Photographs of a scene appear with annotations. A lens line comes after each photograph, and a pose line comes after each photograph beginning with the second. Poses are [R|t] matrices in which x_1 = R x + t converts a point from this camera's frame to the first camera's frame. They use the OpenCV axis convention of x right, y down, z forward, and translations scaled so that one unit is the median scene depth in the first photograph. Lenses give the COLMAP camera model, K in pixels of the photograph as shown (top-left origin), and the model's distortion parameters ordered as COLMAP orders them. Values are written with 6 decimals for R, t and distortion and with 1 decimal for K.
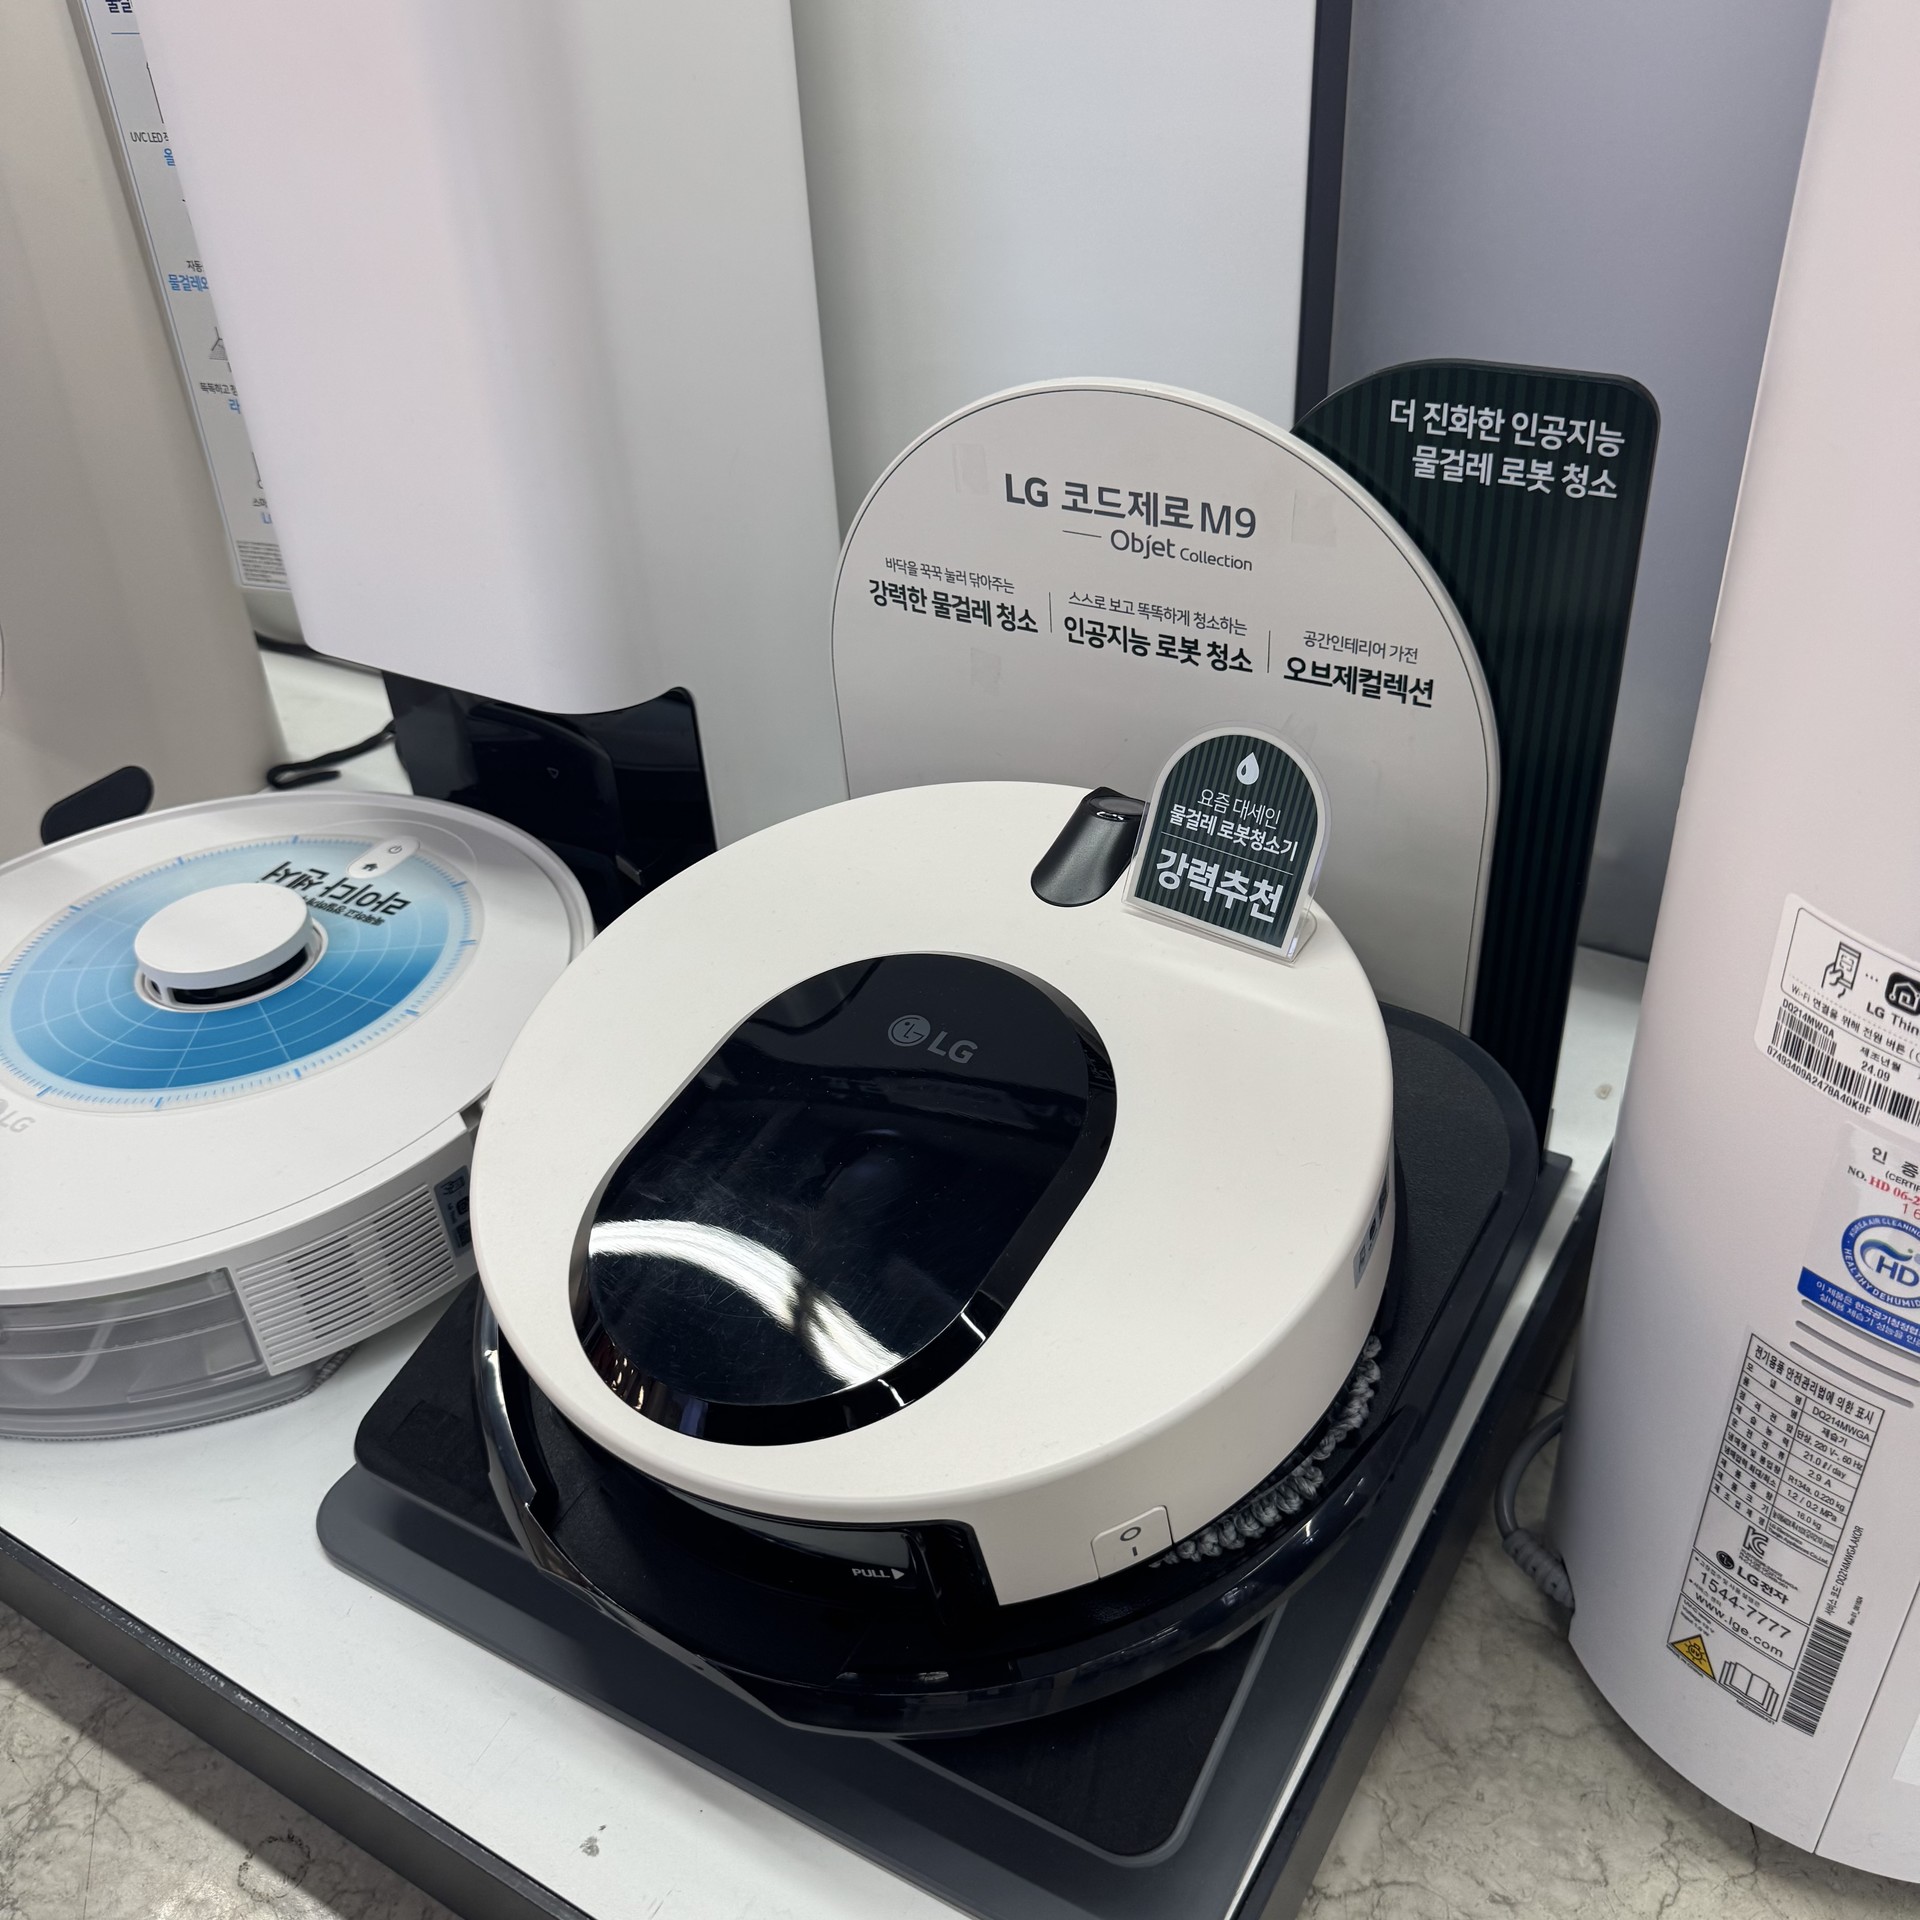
lens RADIAL K [[1807.5, 0, 911.4], [0, 1807.5, 974.3], [0, 0, 1]] dist [0.018734, 0.000000]
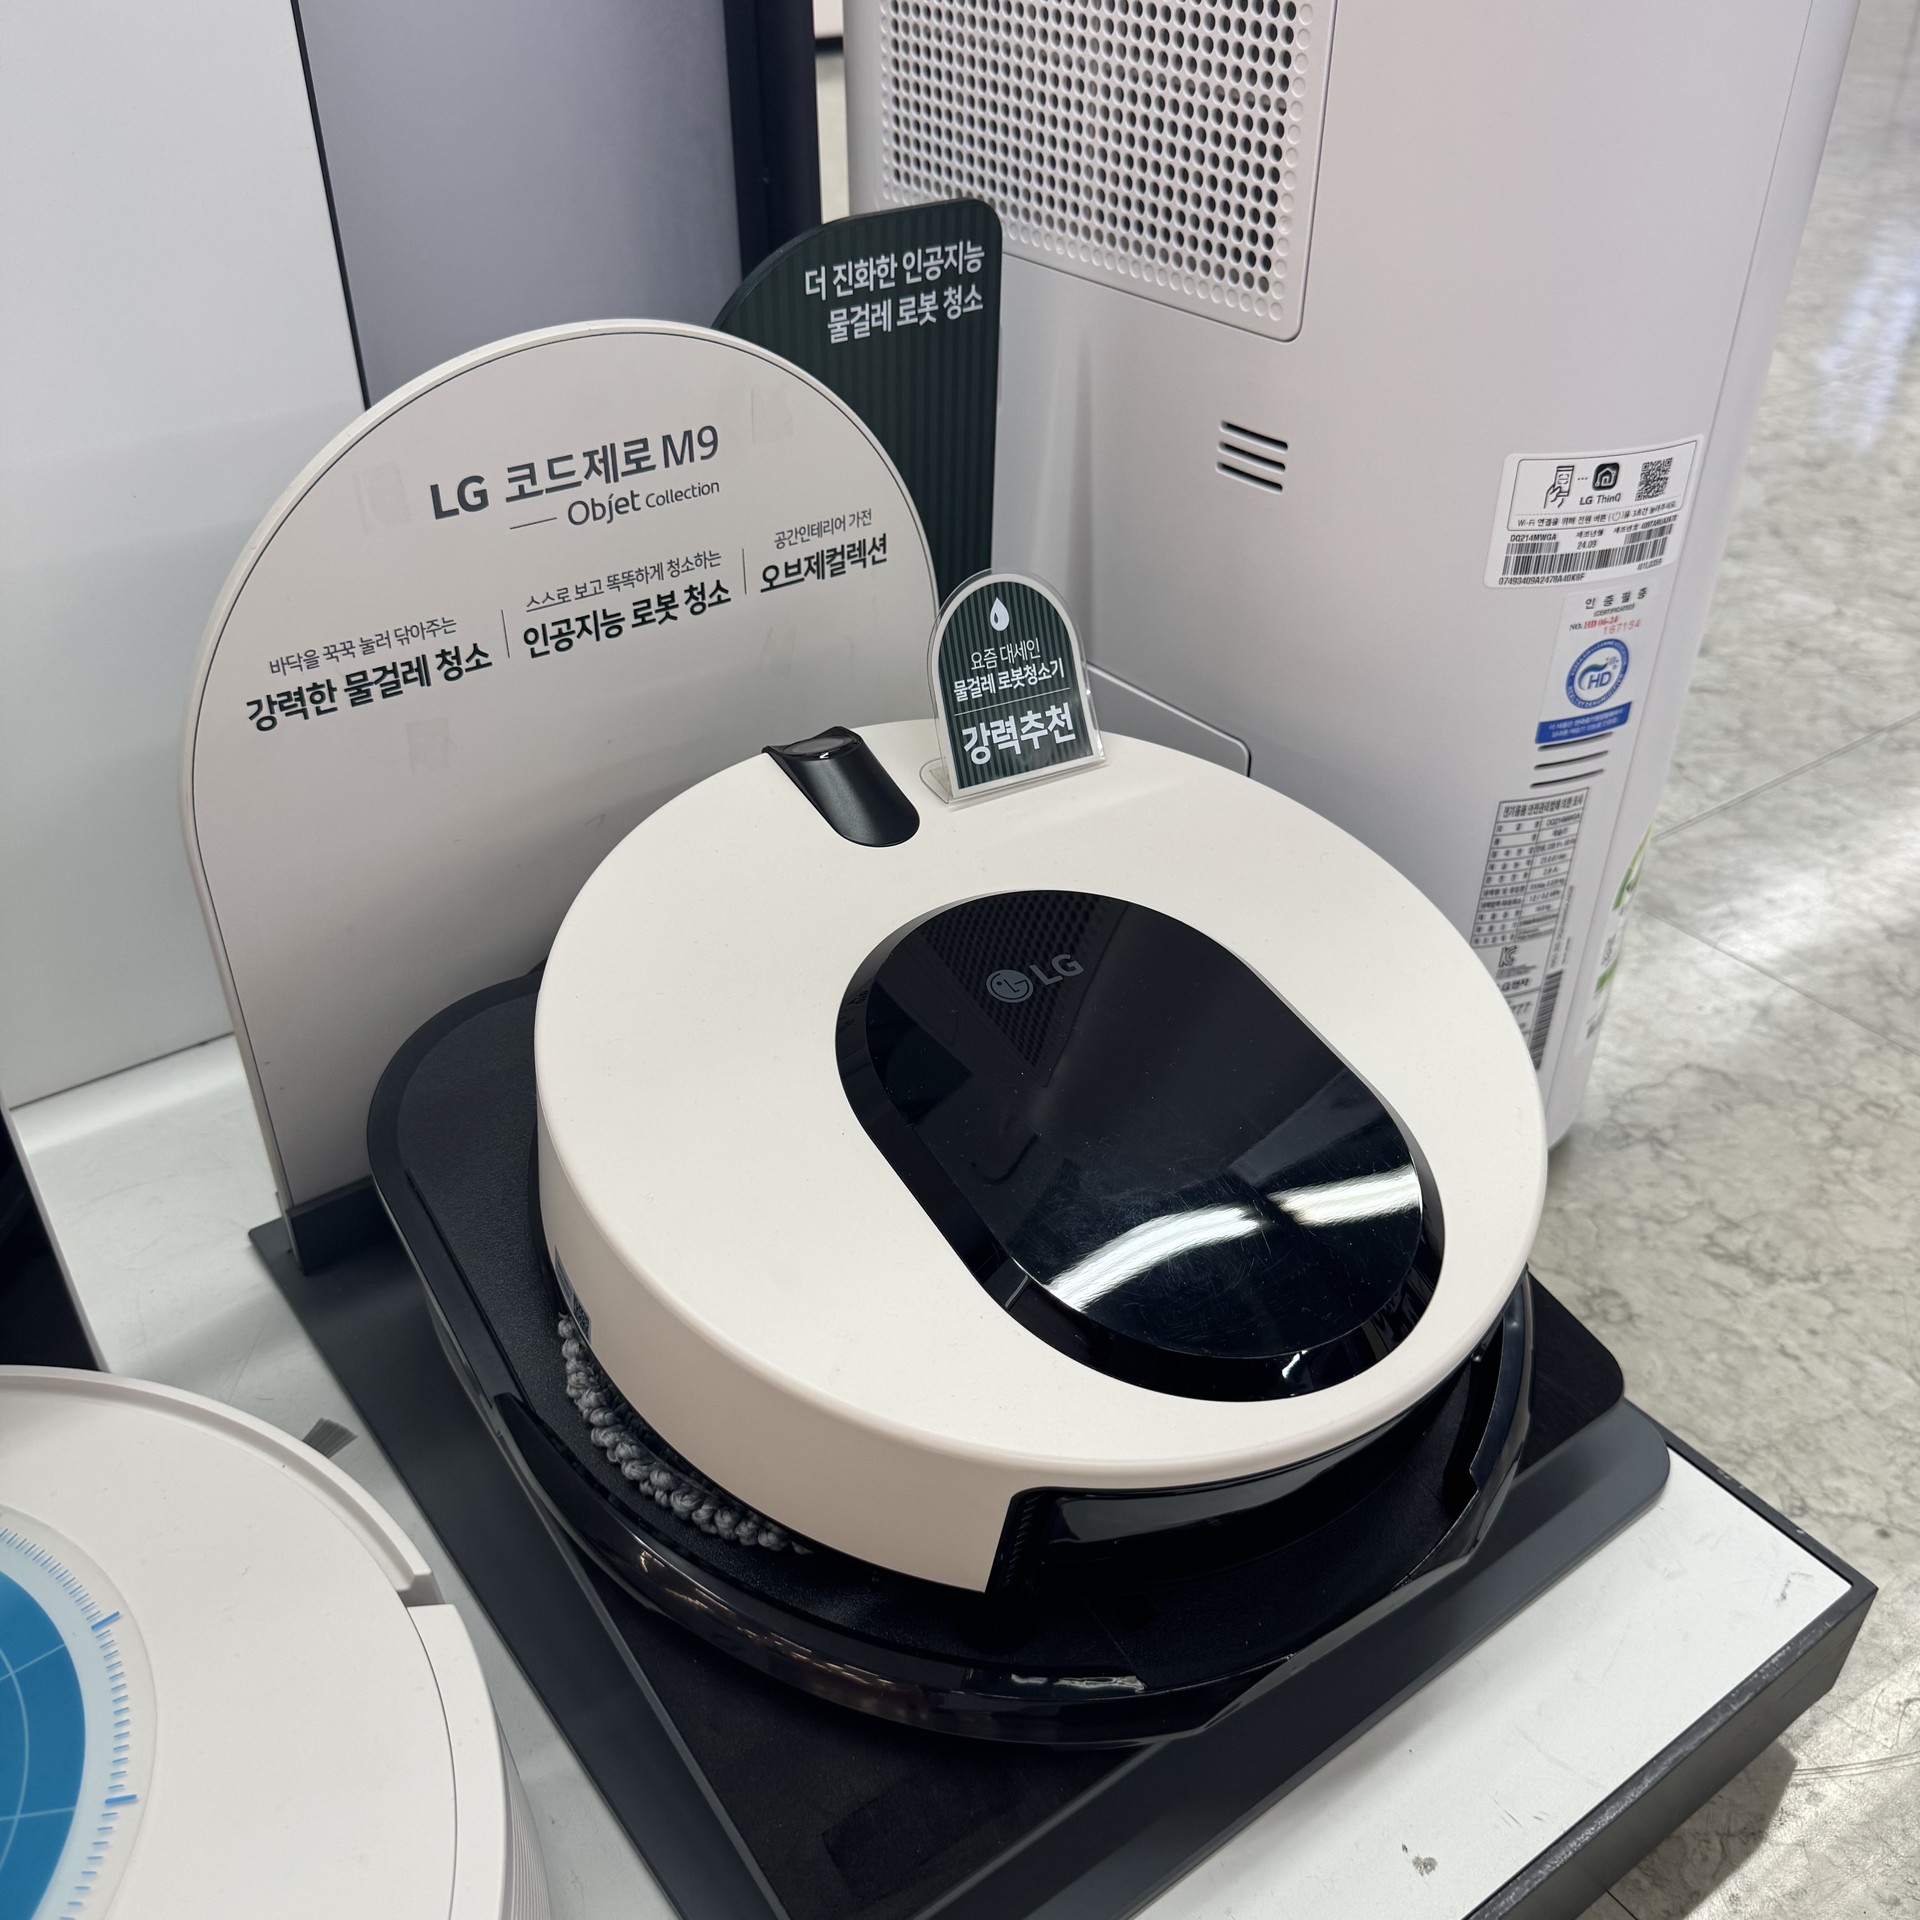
lens RADIAL K [[1807.5, 0, 930.2], [0, 1807.5, 1003.9], [0, 0, 1]] dist [0.018734, 0.000000]
pose [[0.389930, -0.476659, 0.787877, -0.635168], [0.514210, 0.822488, 0.243109, -0.173288], [-0.763899, 0.310338, 0.565816, 0.455331]]
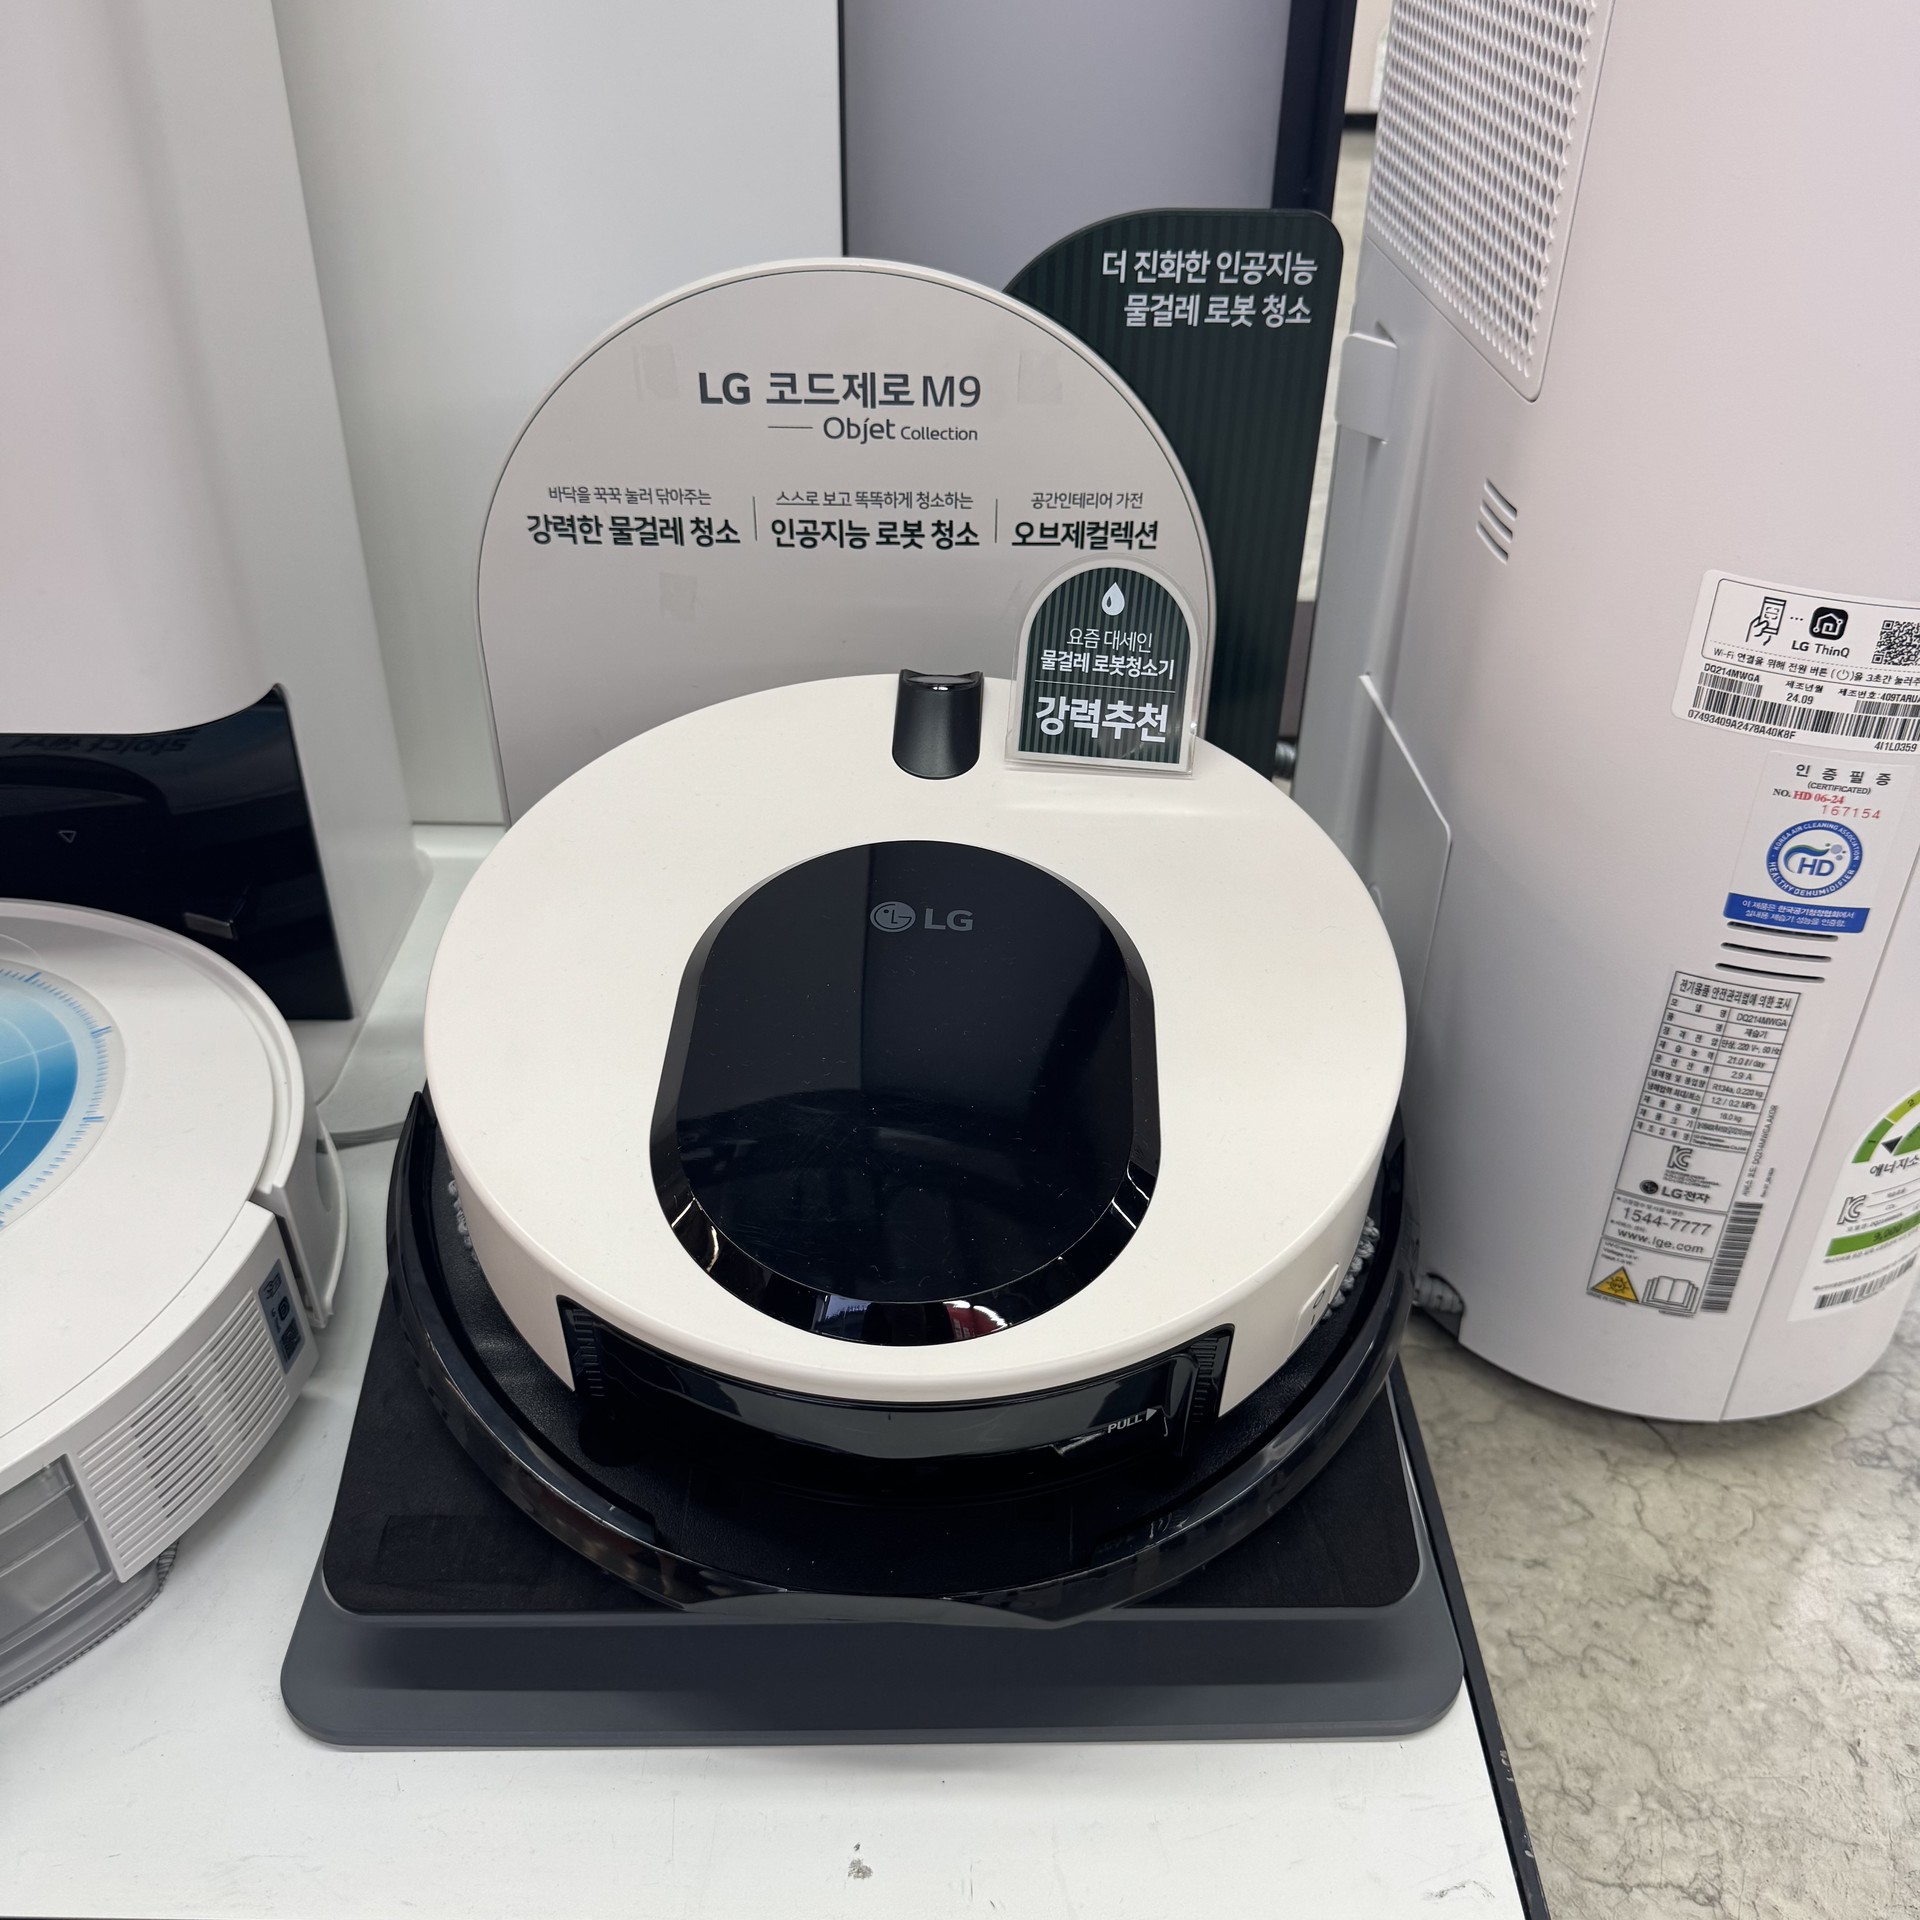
lens RADIAL K [[1807.5, 0, 947.1], [0, 1807.5, 994.0], [0, 0, 1]] dist [0.018734, 0.000000]
pose [[0.848423, -0.229006, 0.477215, -0.378734], [0.245399, 0.968997, 0.028716, 0.045402], [-0.468996, 0.092745, 0.878317, 0.139508]]
